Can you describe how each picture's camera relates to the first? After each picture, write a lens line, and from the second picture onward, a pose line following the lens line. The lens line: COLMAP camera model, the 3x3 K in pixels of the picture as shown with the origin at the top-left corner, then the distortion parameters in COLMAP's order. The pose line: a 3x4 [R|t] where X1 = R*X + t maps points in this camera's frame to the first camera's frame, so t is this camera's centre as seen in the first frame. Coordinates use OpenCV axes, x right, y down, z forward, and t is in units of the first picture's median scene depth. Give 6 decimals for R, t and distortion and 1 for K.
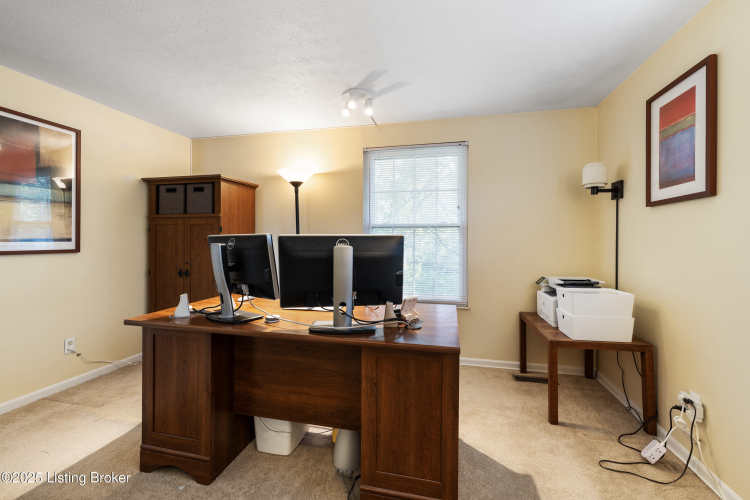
lens RADIAL K [[318.4, 0, 371.3], [0, 318.4, 239.7], [0, 0, 1]] dist [0.001639, 0.000052]
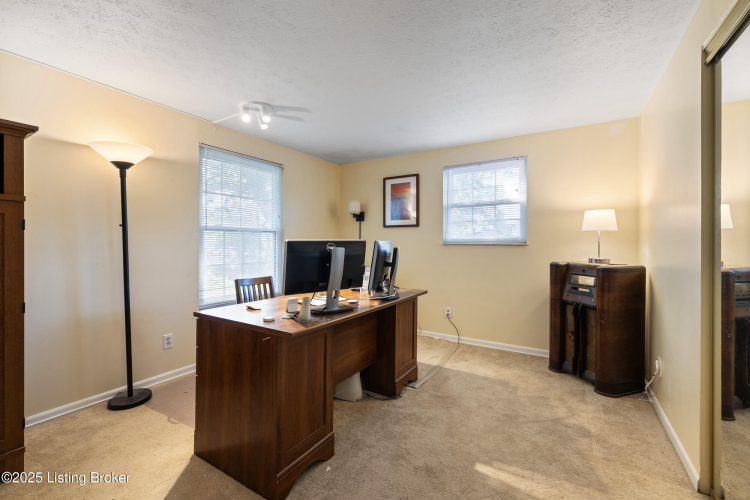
lens RADIAL K [[318.4, 0, 369.7], [0, 318.4, 246.2], [0, 0, 1]] dist [0.001639, 0.000052]
pose [[0.328482, -0.010686, 0.944450, -1.218677], [-0.003053, 0.999919, 0.012376, -0.003990], [-0.944505, -0.006948, 0.328423, 0.391736]]
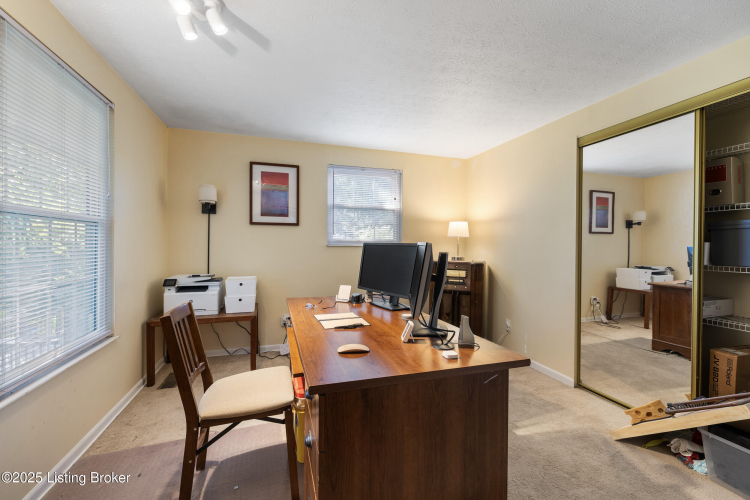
lens RADIAL K [[318.4, 0, 375.7], [0, 318.4, 247.6], [0, 0, 1]] dist [0.001639, 0.000052]
pose [[-0.520359, -0.015249, 0.853811, -0.949379], [-0.012475, 0.999870, 0.010255, -0.005951], [-0.853856, -0.005315, -0.520482, 1.339393]]
